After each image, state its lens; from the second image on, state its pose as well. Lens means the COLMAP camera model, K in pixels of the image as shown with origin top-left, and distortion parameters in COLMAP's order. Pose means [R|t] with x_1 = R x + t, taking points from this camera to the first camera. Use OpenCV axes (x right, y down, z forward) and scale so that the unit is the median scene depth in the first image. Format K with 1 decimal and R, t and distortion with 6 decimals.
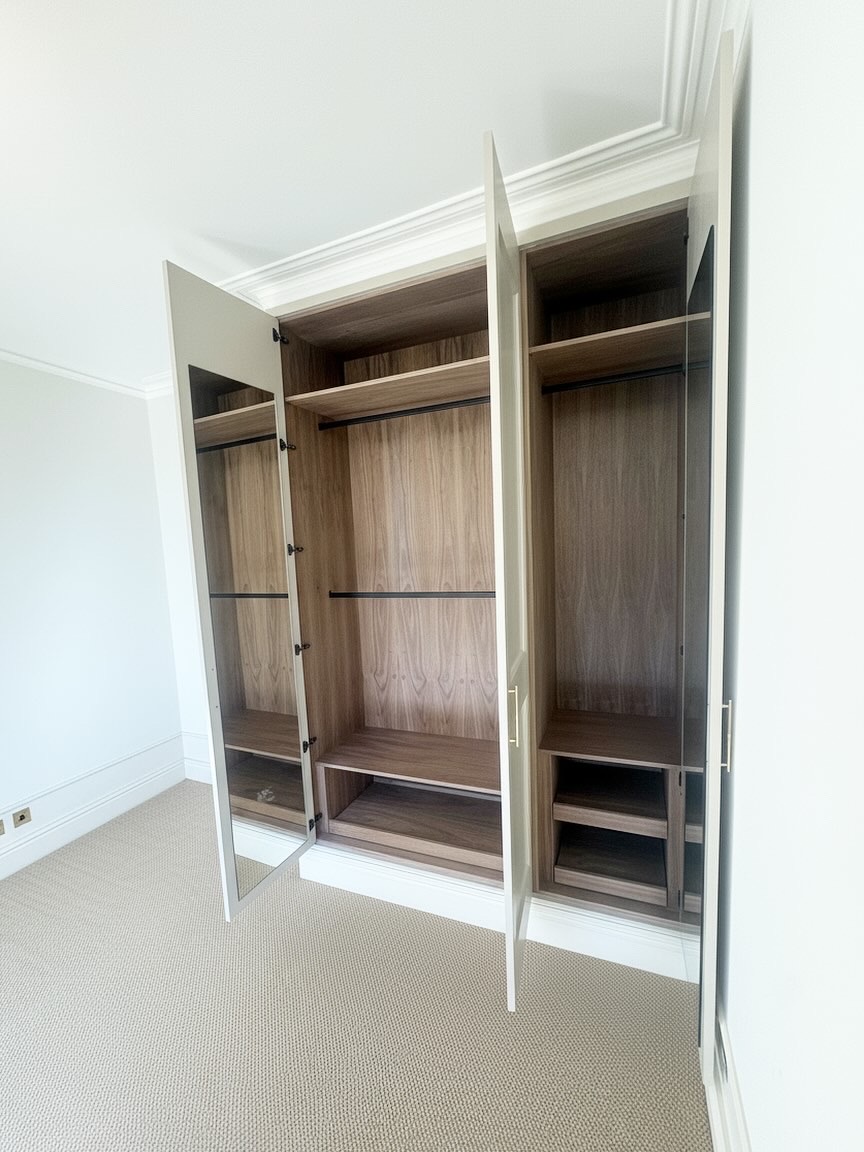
lens RADIAL K [[461.4, 0, 432.0], [0, 461.4, 576.0], [0, 0, 1]] dist [-0.005042, 0.000837]
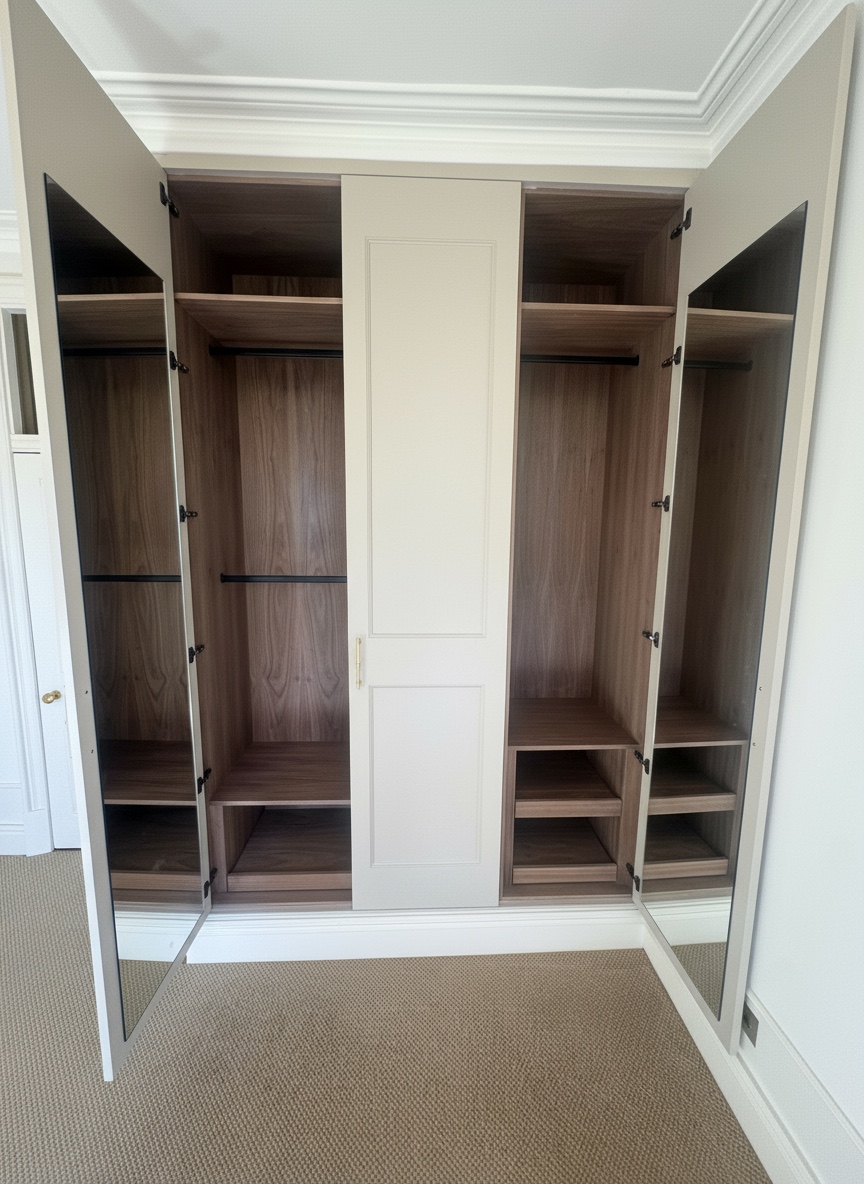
lens RADIAL K [[494.1, 0, 433.2], [0, 494.1, 580.9], [0, 0, 1]] dist [0.072565, -0.029307]
pose [[0.908026, 0.013063, 0.418710, -0.272632], [-0.032139, 0.998740, 0.038538, 0.001864], [-0.417679, -0.048451, 0.907302, 0.121745]]
